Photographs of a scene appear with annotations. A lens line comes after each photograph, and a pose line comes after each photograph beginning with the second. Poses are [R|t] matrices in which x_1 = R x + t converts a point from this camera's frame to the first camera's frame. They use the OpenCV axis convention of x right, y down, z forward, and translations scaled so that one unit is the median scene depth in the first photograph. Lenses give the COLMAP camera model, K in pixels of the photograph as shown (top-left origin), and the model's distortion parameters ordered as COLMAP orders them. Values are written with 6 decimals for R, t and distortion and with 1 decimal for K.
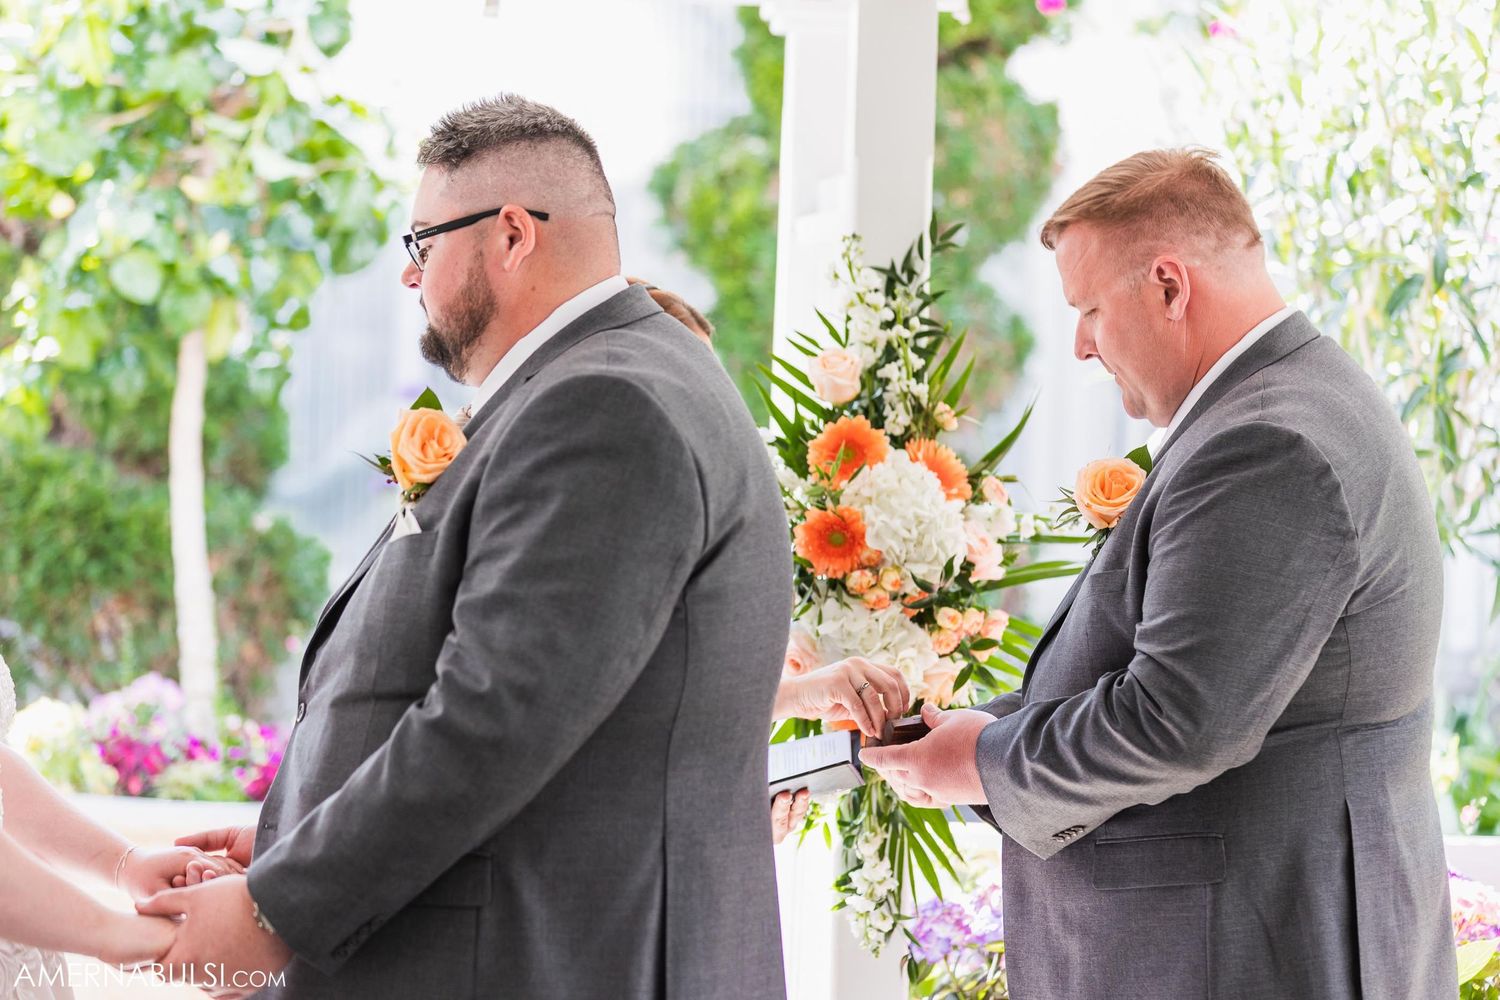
lens RADIAL K [[5138.5, 0, 747.3], [0, 5138.5, 506.7], [0, 0, 1]] dist [-0.116730, 0.000000]
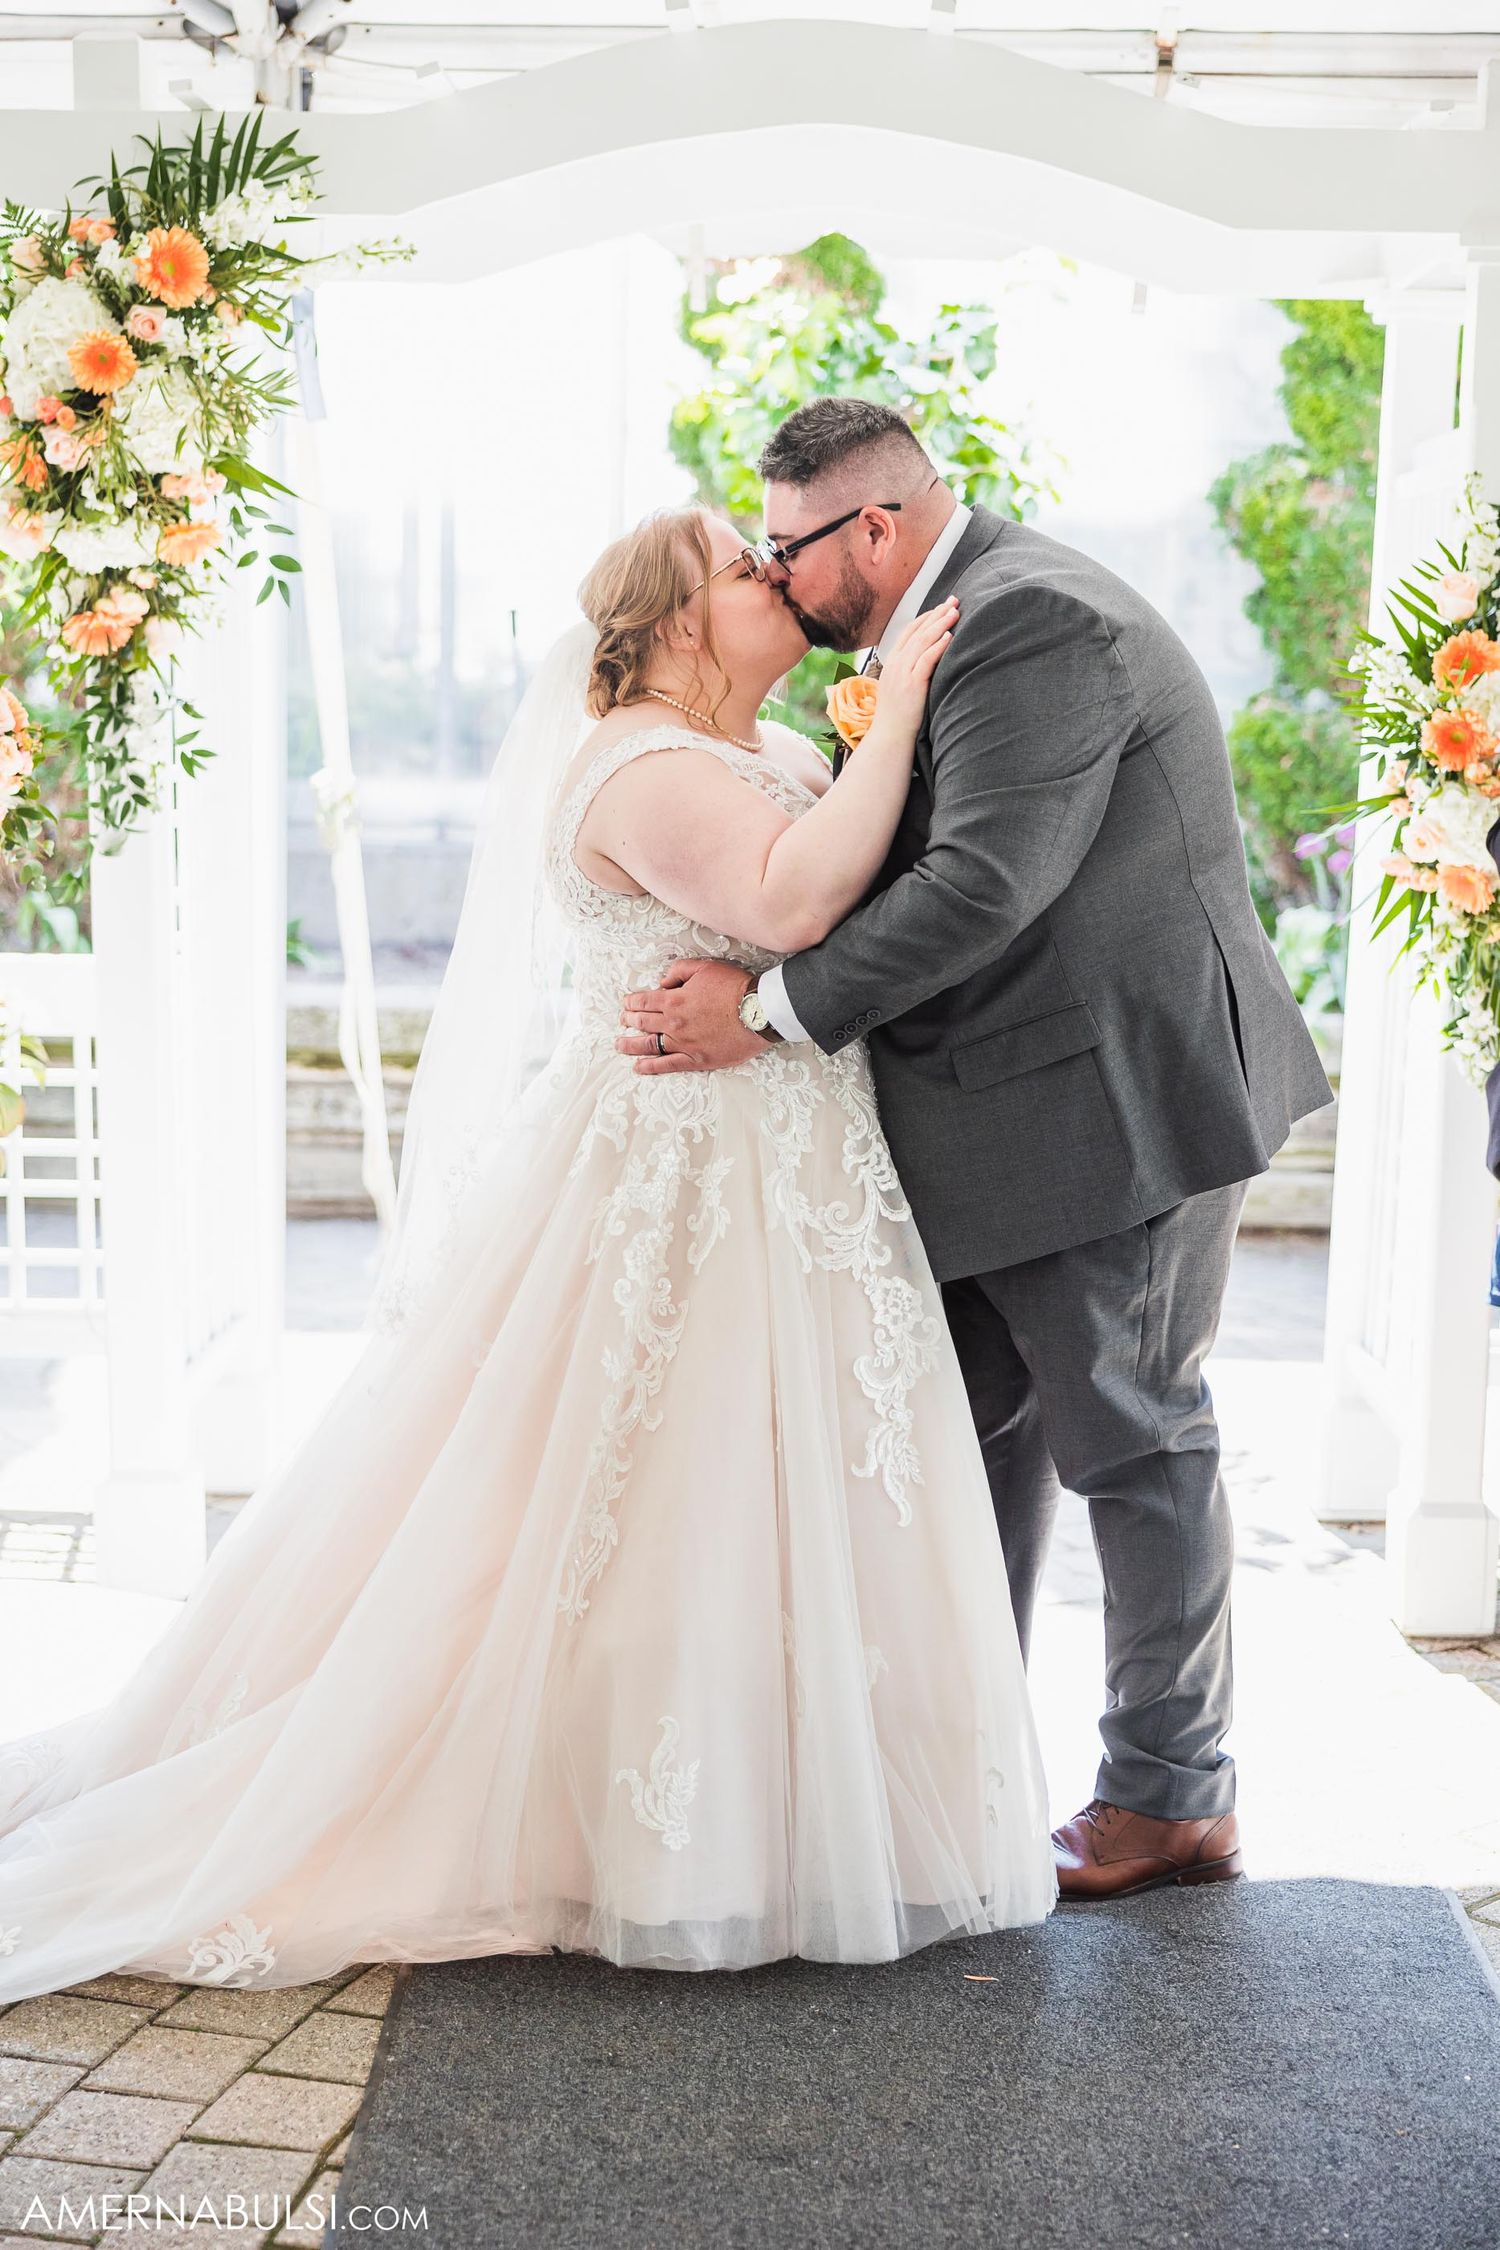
lens RADIAL K [[3360.8, 0, 755.7], [0, 3360.8, 1112.5], [0, 0, 1]] dist [0.025116, 0.000000]
pose [[0.992360, 0.011526, -0.122837, -0.044742], [0.000531, 0.995218, 0.097674, 0.016230], [0.123375, -0.096993, 0.987609, 0.209416]]
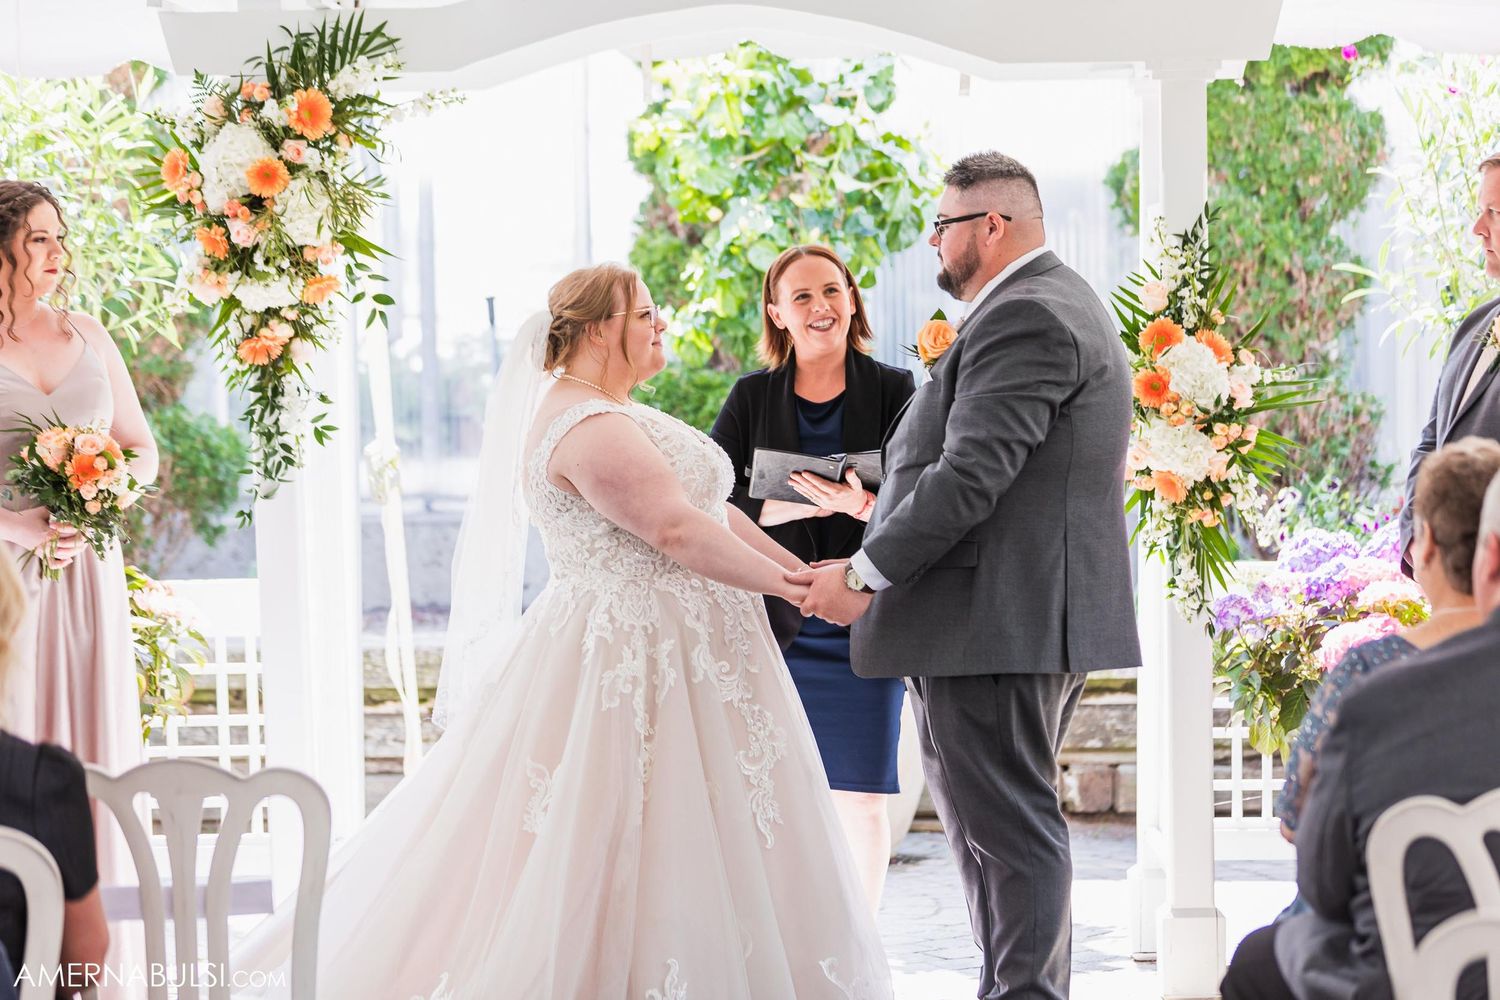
lens RADIAL K [[4958.5, 0, 692.6], [0, 4958.5, 529.4], [0, 0, 1]] dist [0.136174, 0.000000]
pose [[0.990276, -0.033514, -0.135017, 0.087220], [0.035129, 0.999337, 0.009591, 0.032778], [0.134606, -0.014241, 0.990797, -0.719589]]
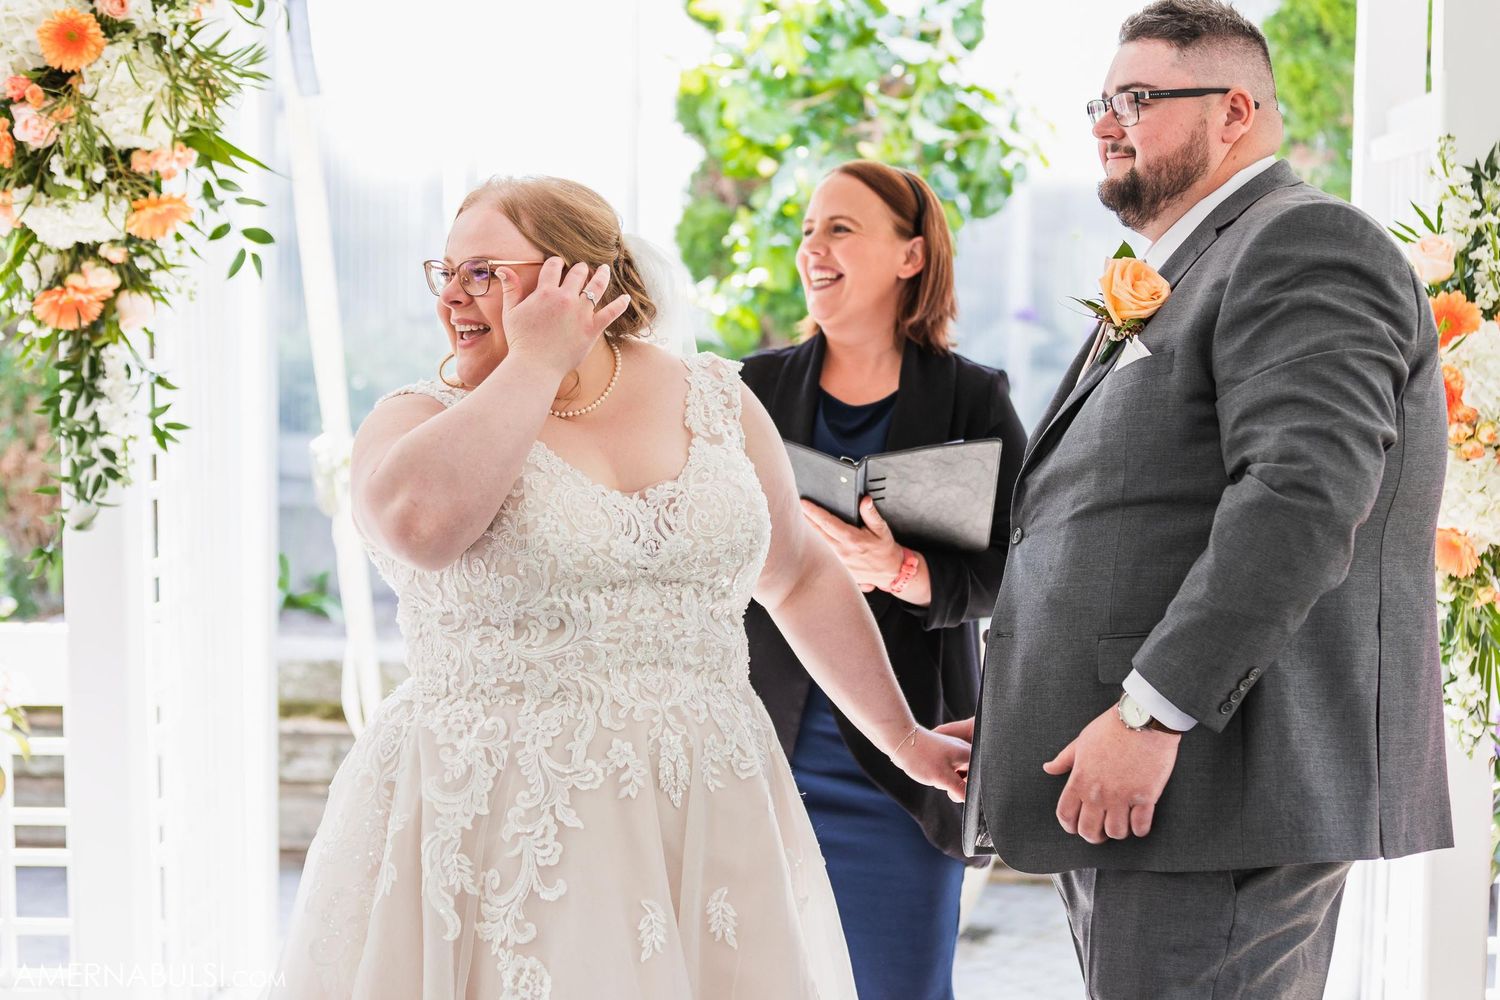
lens RADIAL K [[3112.7, 0, 787.6], [0, 3112.7, 517.8], [0, 0, 1]] dist [-0.083762, 0.000000]
pose [[0.991922, -0.006165, -0.126699, -0.038317], [0.010066, 0.999494, 0.030174, 0.010336], [0.126449, -0.031206, 0.991482, 0.281891]]
